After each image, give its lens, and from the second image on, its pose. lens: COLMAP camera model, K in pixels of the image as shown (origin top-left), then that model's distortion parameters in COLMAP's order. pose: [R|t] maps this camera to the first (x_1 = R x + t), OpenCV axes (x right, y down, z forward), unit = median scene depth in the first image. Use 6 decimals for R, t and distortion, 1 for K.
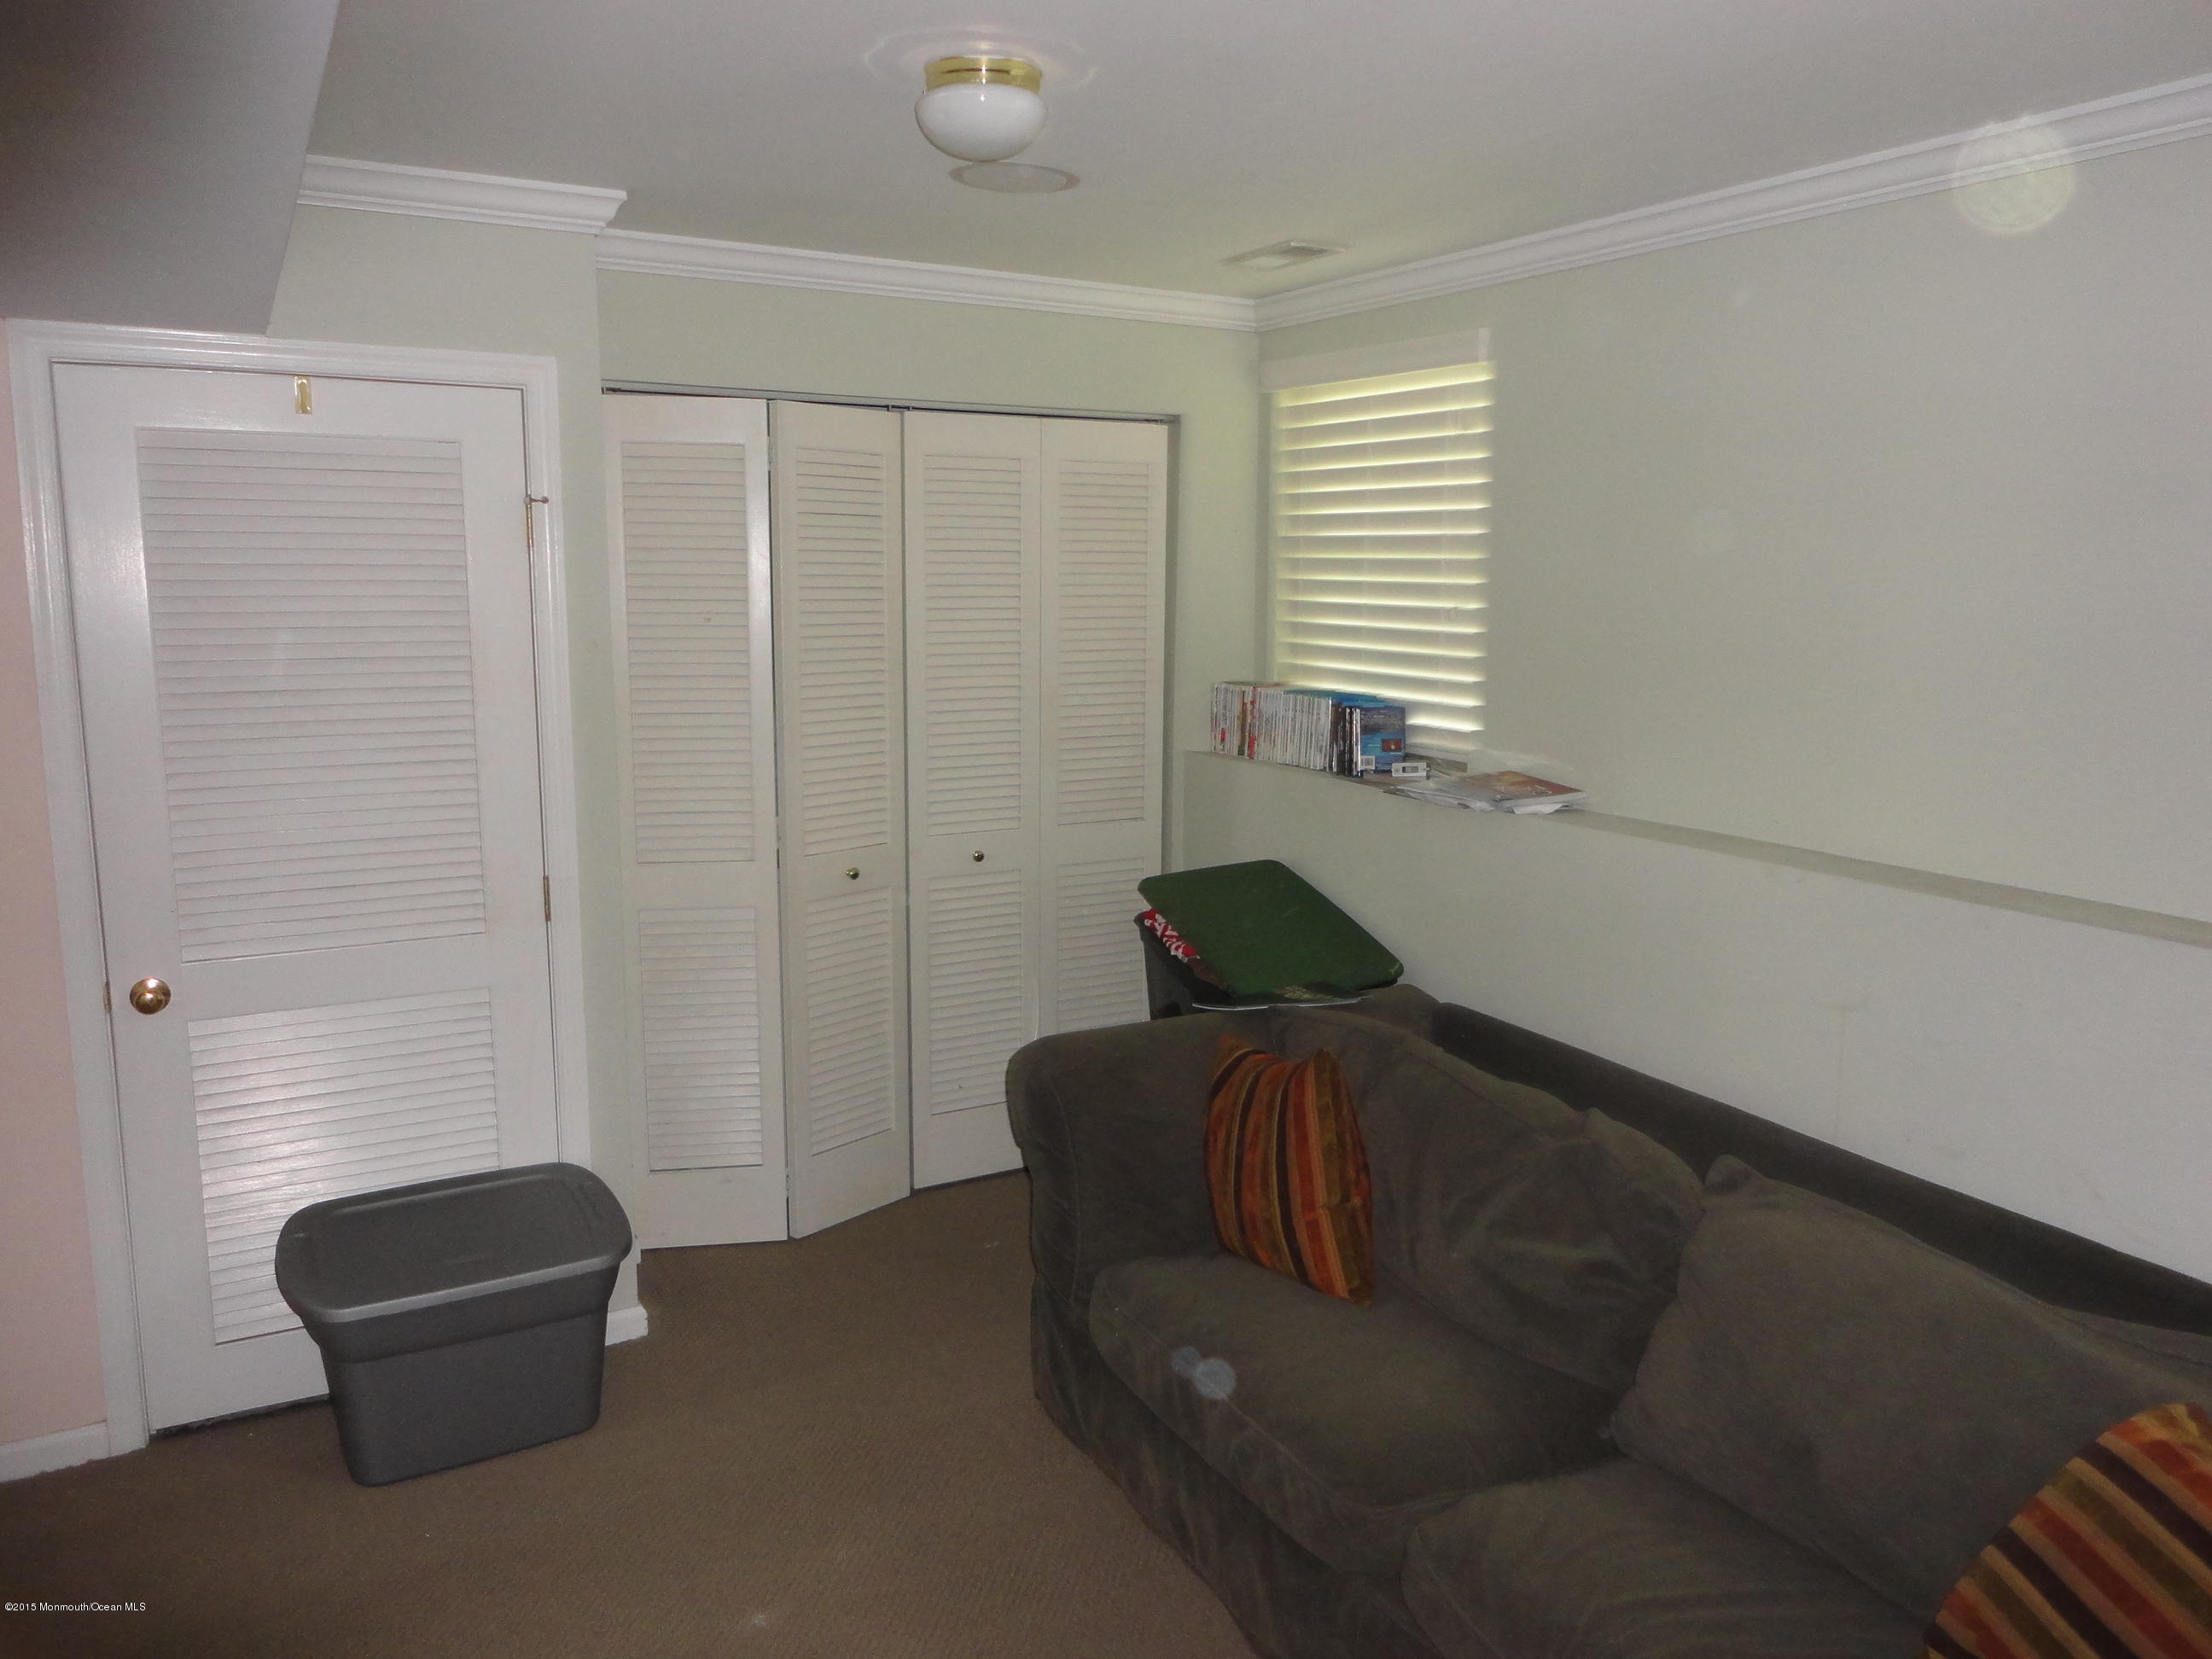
lens RADIAL K [[1542.8, 0, 1106.0], [0, 1542.8, 829.5], [0, 0, 1]] dist [-0.043505, 0.001841]
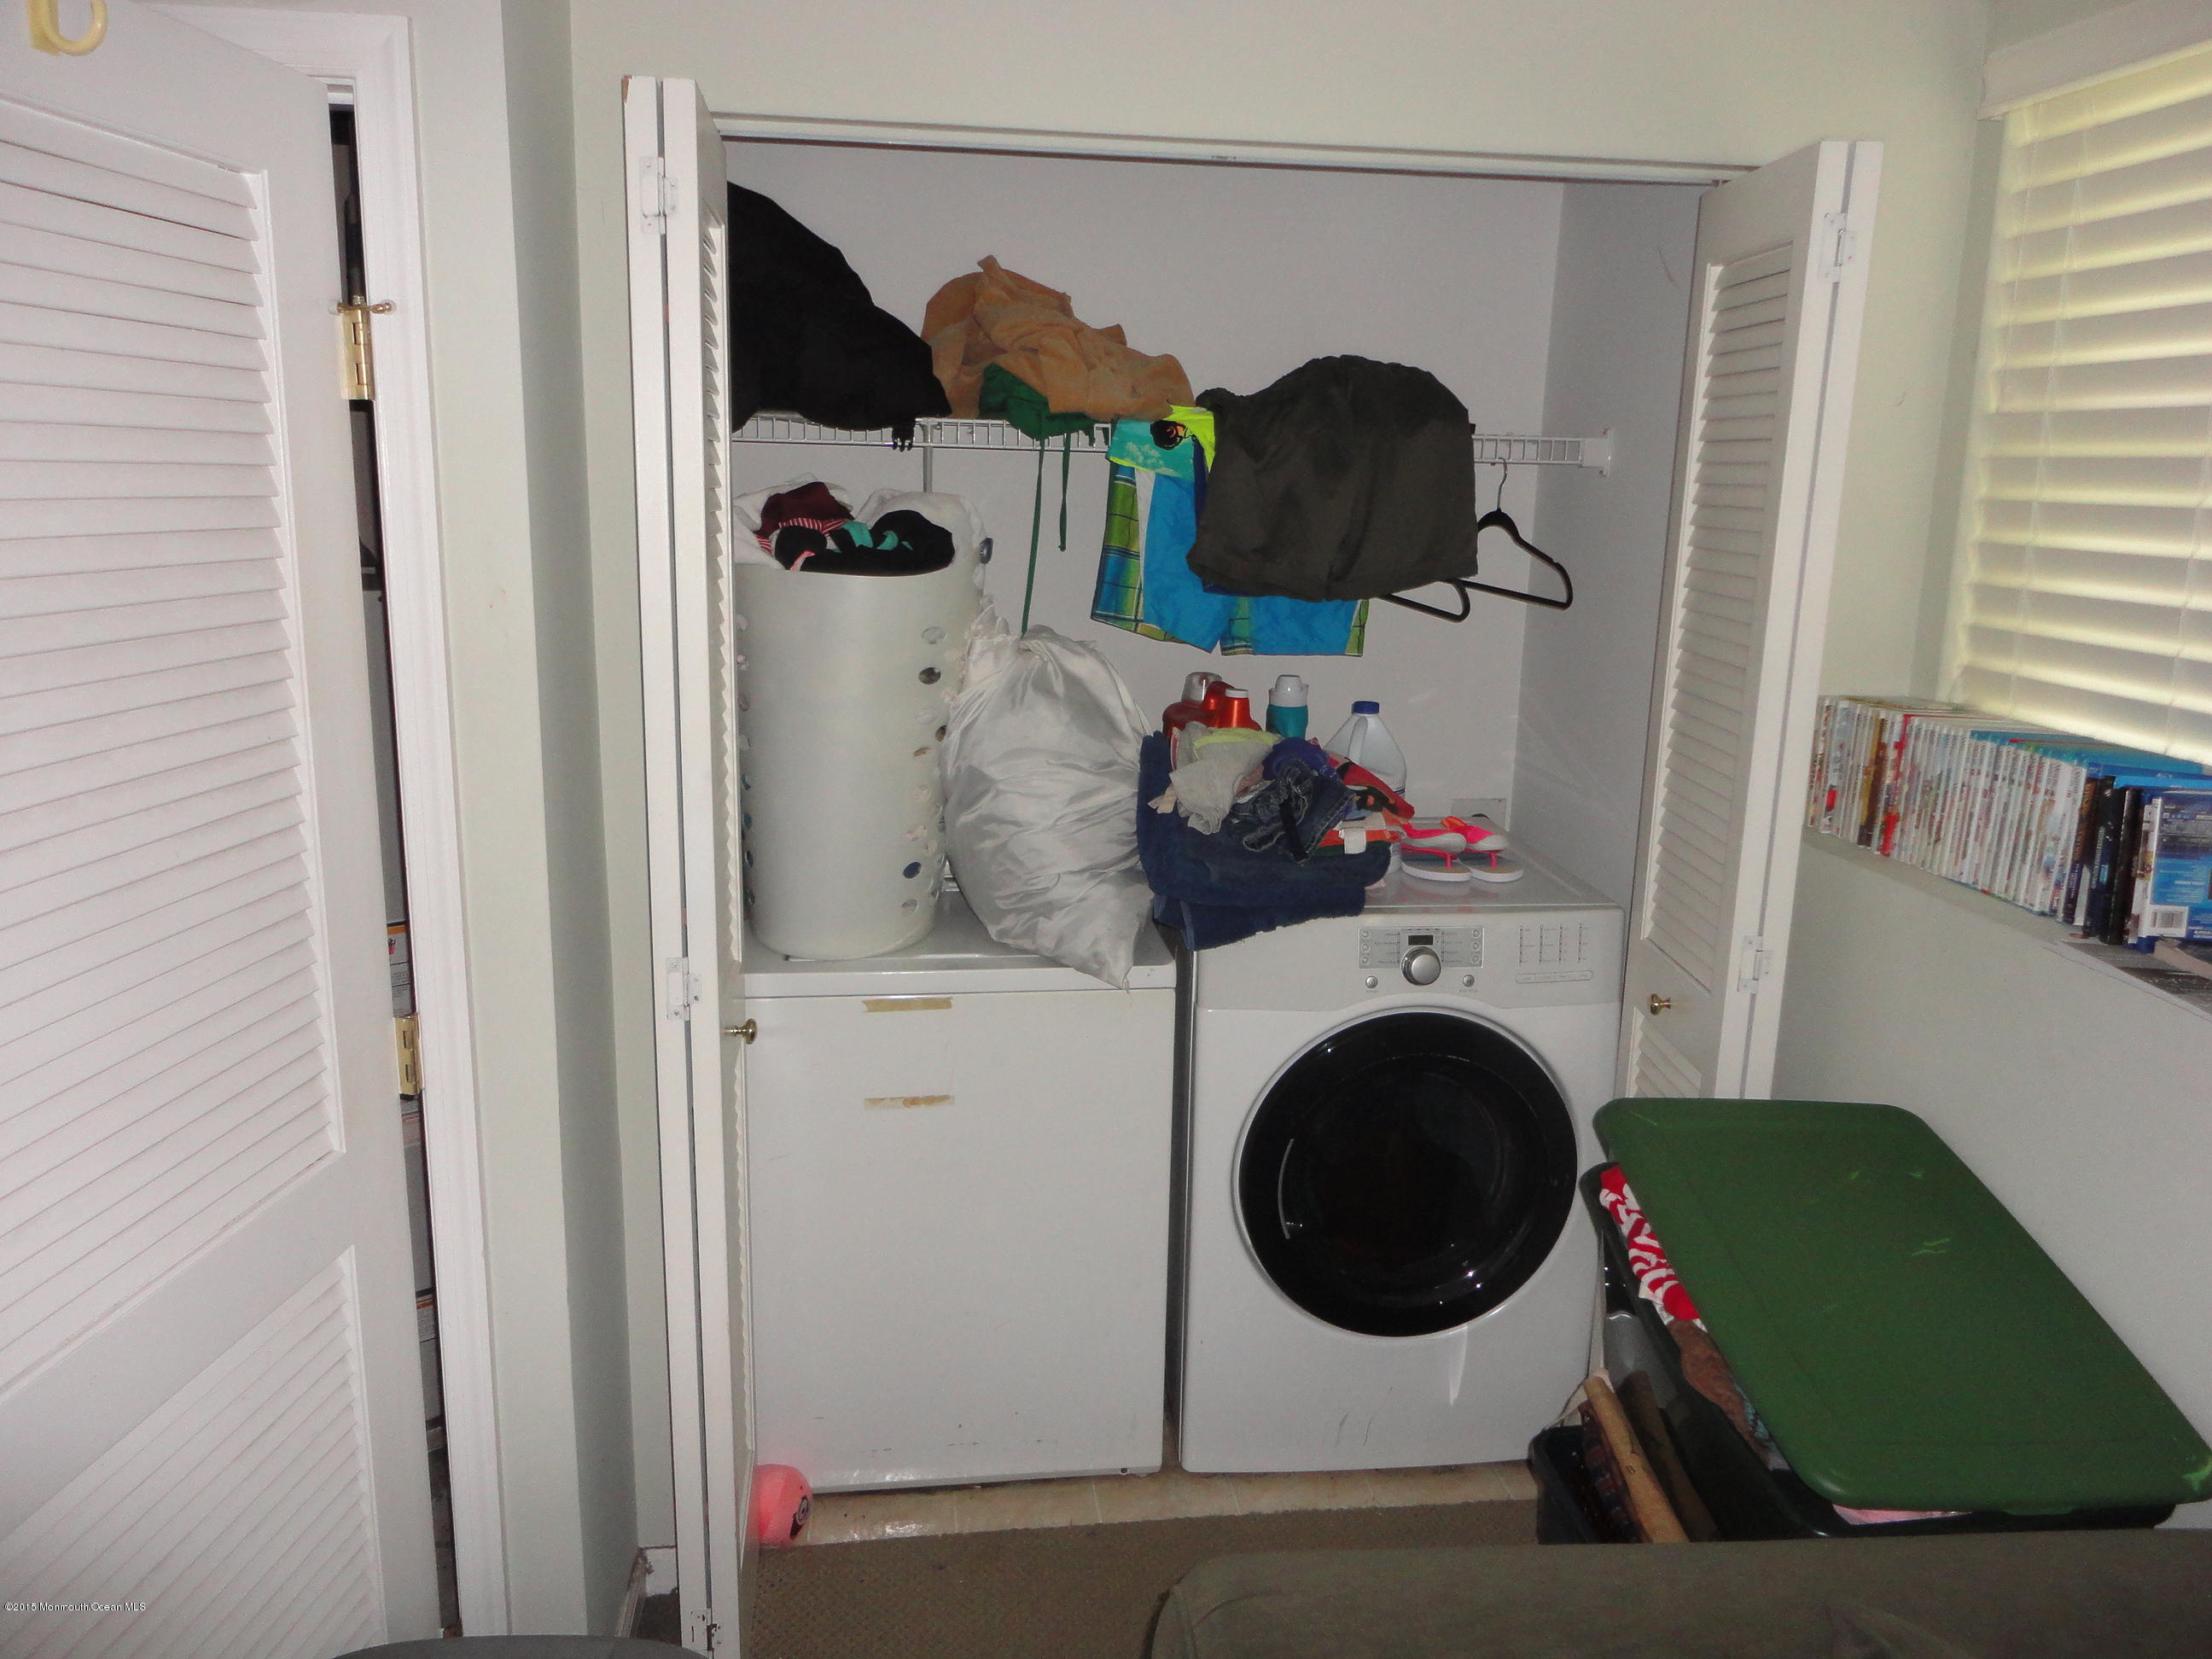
lens RADIAL K [[1542.8, 0, 1106.0], [0, 1542.8, 829.5], [0, 0, 1]] dist [-0.043505, 0.001841]
pose [[0.922746, 0.099135, -0.372441, 0.045454], [-0.086459, 0.994968, 0.050629, -0.059657], [0.375586, -0.014517, 0.926674, 0.453960]]
